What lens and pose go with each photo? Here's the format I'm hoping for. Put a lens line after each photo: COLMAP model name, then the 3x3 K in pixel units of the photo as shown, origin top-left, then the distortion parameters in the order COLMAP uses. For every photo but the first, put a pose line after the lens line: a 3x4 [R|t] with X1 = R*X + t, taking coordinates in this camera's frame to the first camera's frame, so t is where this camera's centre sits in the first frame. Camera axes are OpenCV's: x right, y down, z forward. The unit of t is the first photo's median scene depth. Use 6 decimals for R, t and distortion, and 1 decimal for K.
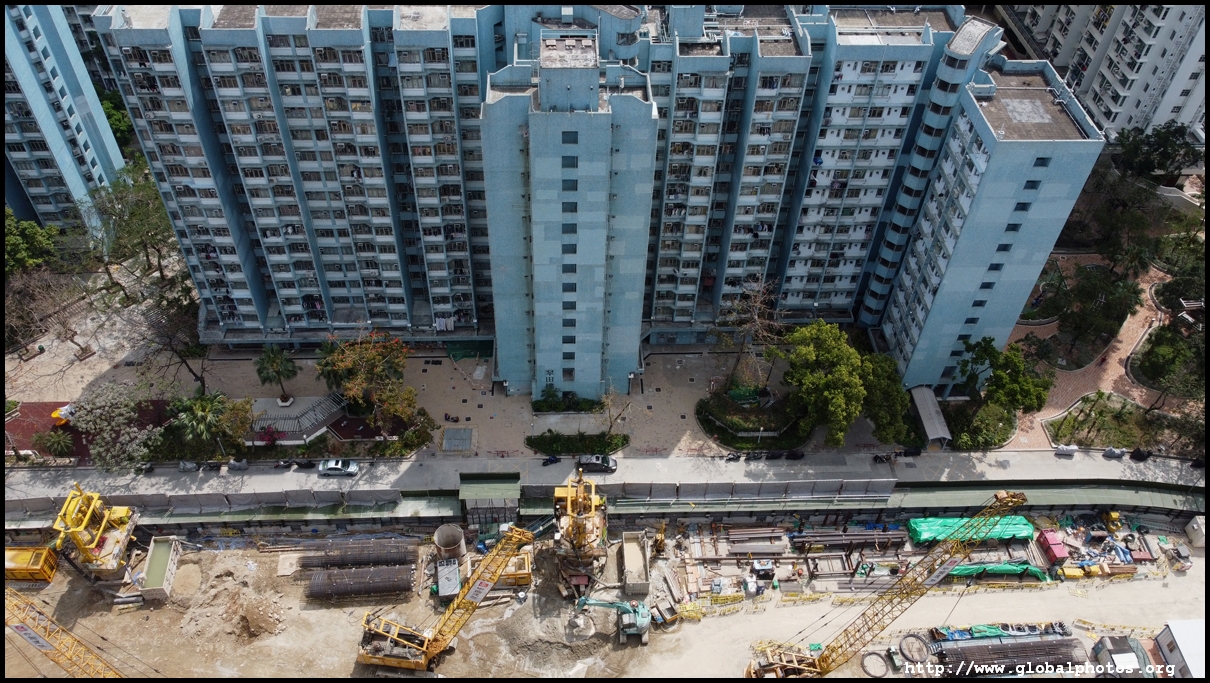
lens RADIAL K [[931.8, 0, 600.2], [0, 931.8, 342.2], [0, 0, 1]] dist [-0.002055, 0.000590]
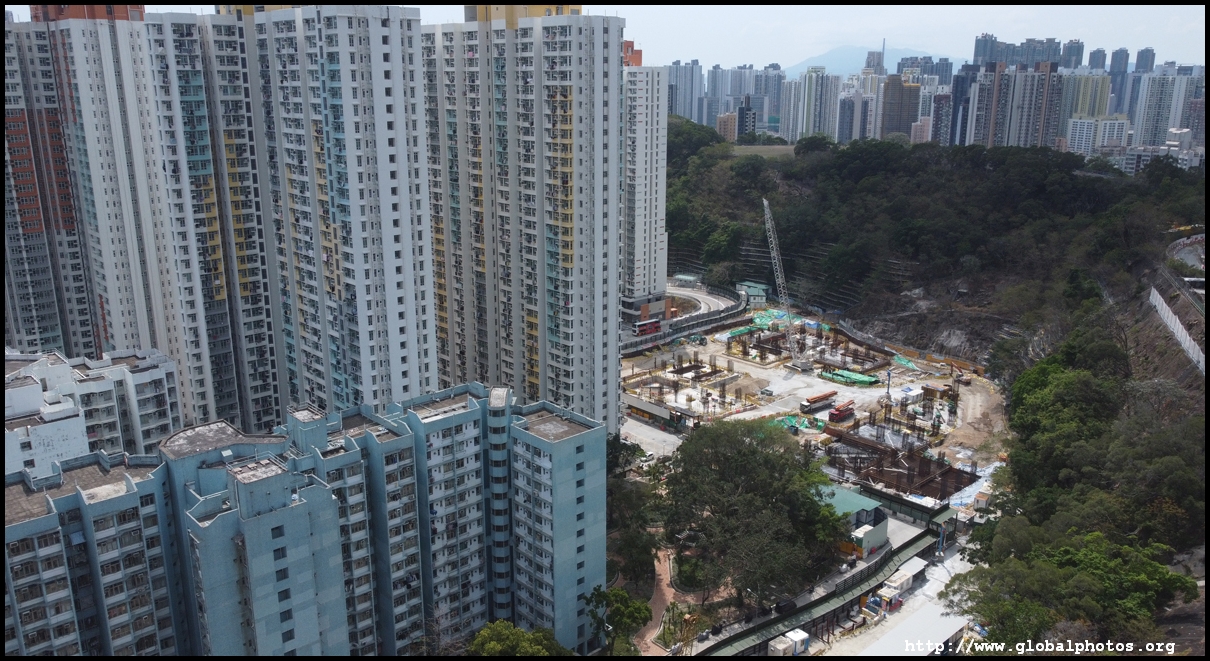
lens RADIAL K [[921.9, 0, 602.4], [0, 921.9, 330.6], [0, 0, 1]] dist [0.004321, -0.006726]
pose [[0.764400, -0.197563, 0.613727, -0.345411], [0.481456, 0.808028, -0.339546, 0.161487], [-0.428827, 0.555031, 0.712775, -0.178400]]
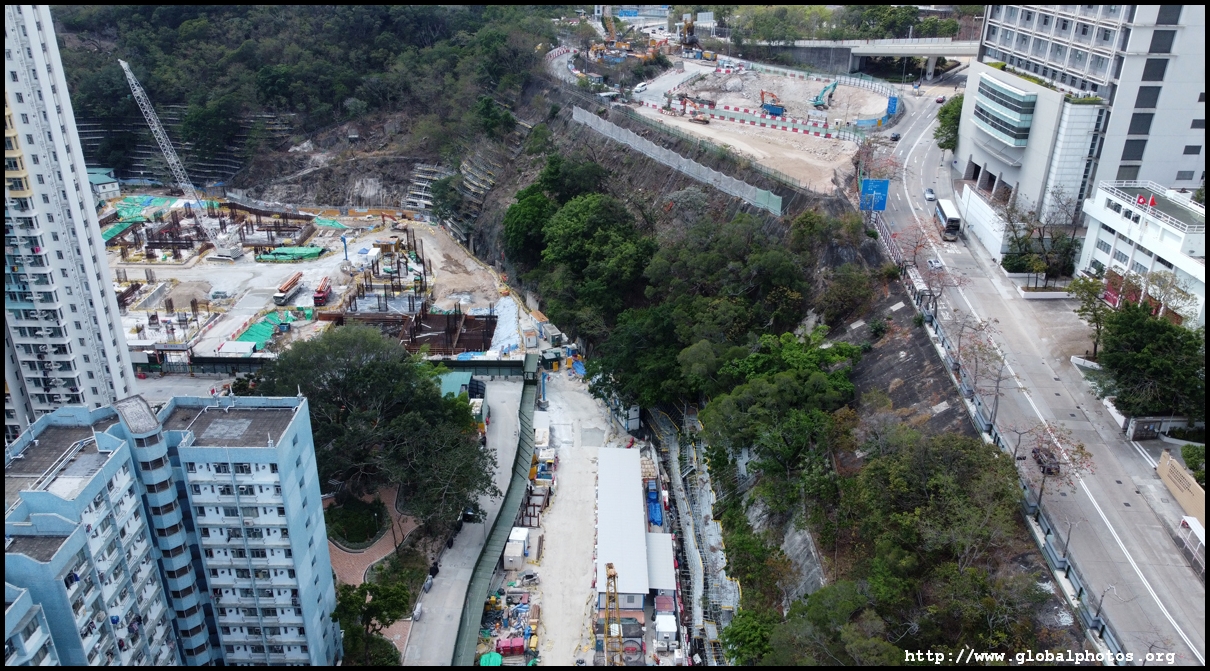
lens RADIAL K [[914.7, 0, 605.0], [0, 914.7, 335.5], [0, 0, 1]] dist [0.005532, -0.005853]
pose [[0.041767, -0.450618, 0.891739, -0.381881], [0.715838, 0.636139, 0.287929, -0.290203], [-0.697016, 0.626315, 0.349139, 0.254737]]
